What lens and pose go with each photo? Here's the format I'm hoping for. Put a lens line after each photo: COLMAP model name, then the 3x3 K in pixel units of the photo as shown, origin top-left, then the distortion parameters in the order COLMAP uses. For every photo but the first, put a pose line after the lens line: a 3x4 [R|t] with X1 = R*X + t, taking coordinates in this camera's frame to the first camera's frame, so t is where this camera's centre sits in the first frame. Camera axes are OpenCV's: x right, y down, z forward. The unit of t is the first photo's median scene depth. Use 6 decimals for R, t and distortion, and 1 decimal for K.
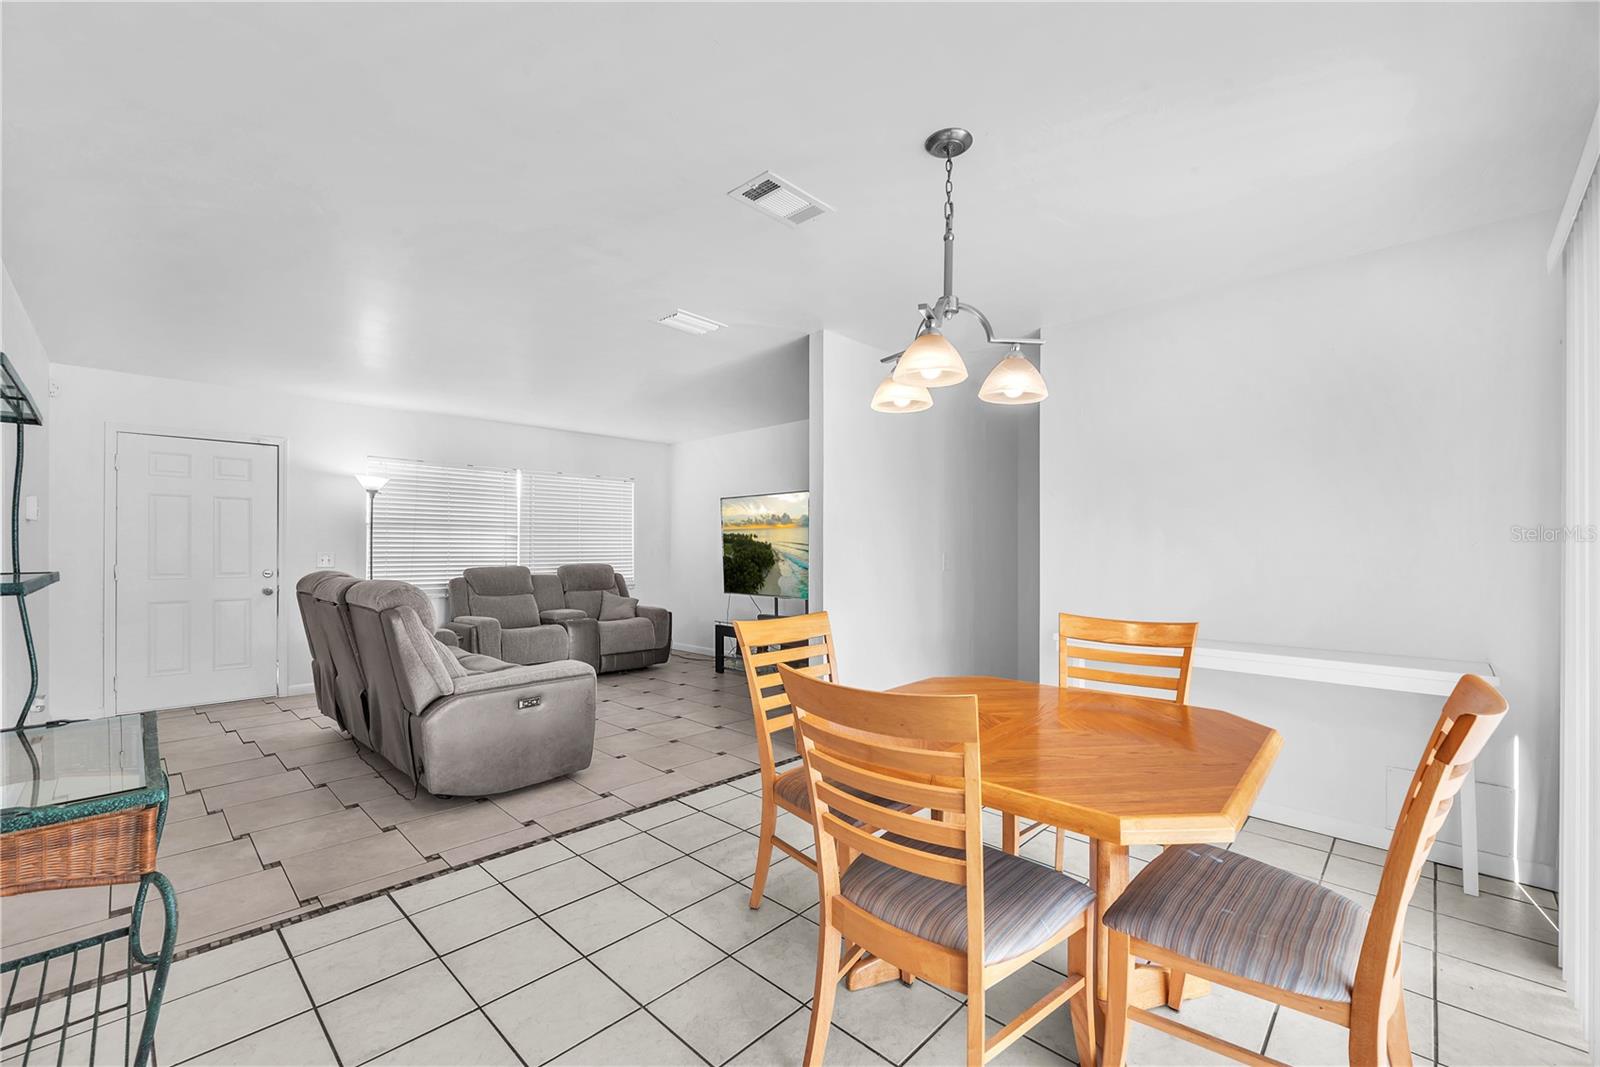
lens RADIAL K [[654.4, 0, 795.4], [0, 654.4, 543.1], [0, 0, 1]] dist [0.000119, 0.000039]
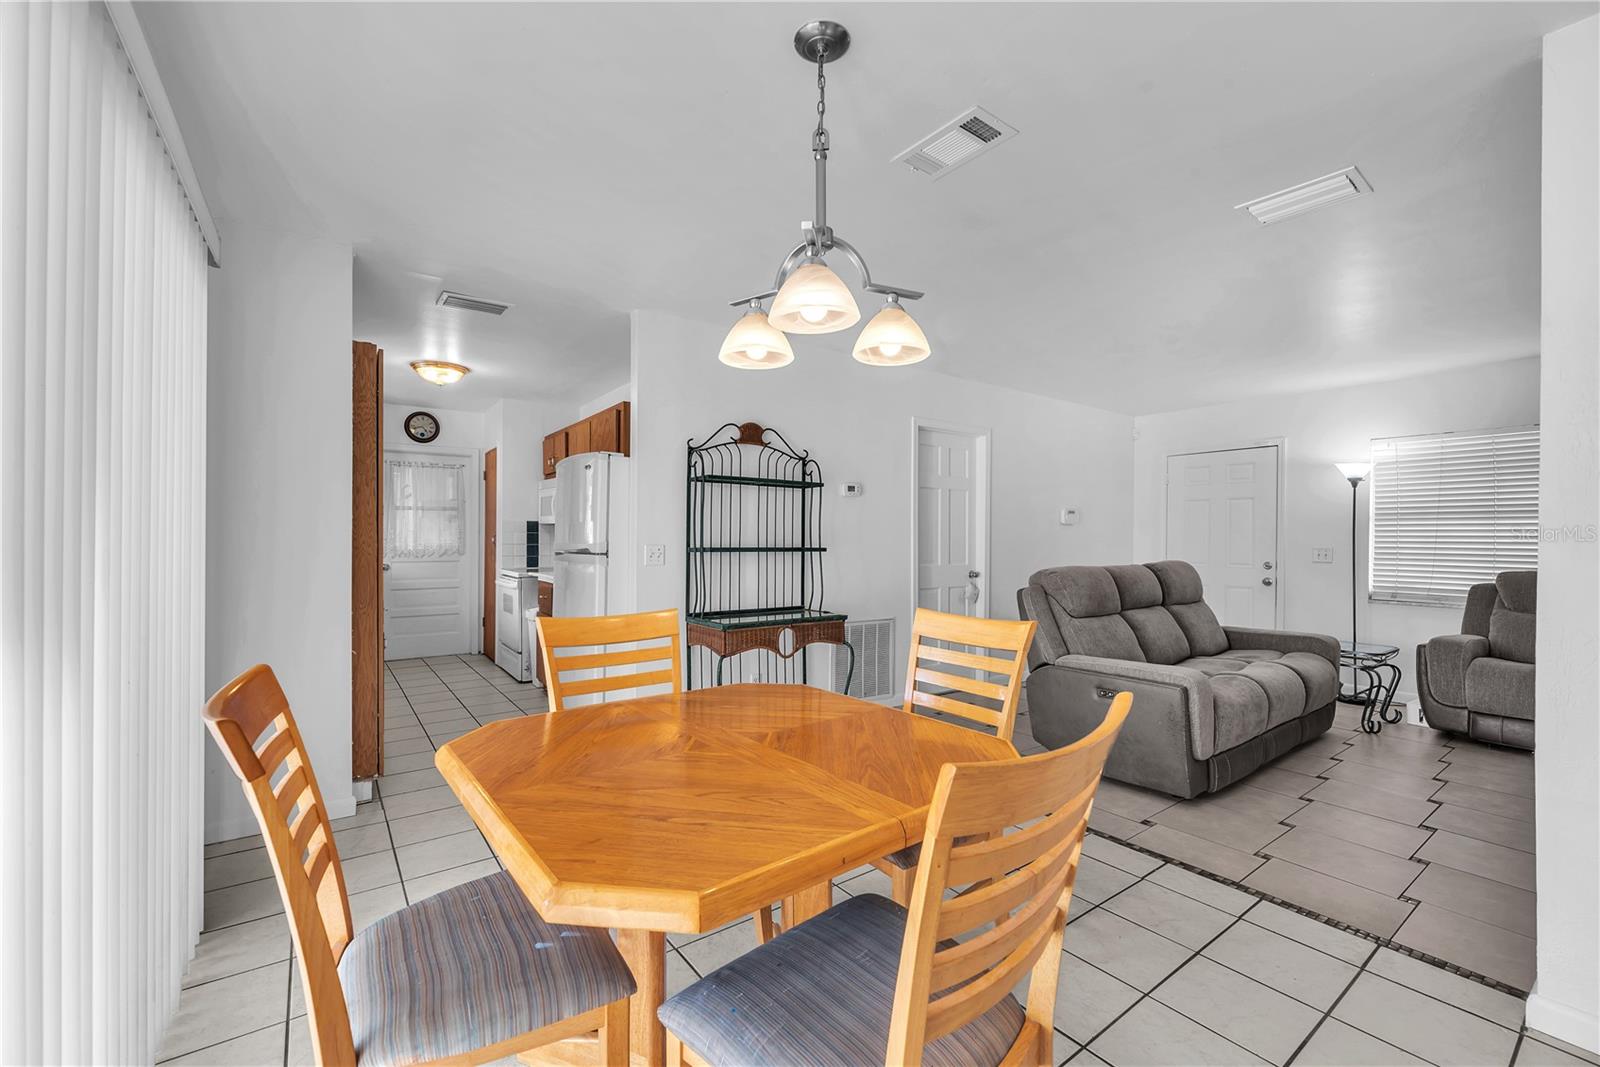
lens RADIAL K [[654.4, 0, 795.5], [0, 654.4, 534.8], [0, 0, 1]] dist [0.000119, 0.000039]
pose [[-0.158322, -0.008024, -0.987355, 0.622025], [-0.002789, 0.999967, -0.007679, 0.010374], [0.987384, 0.001538, -0.158339, 0.651020]]
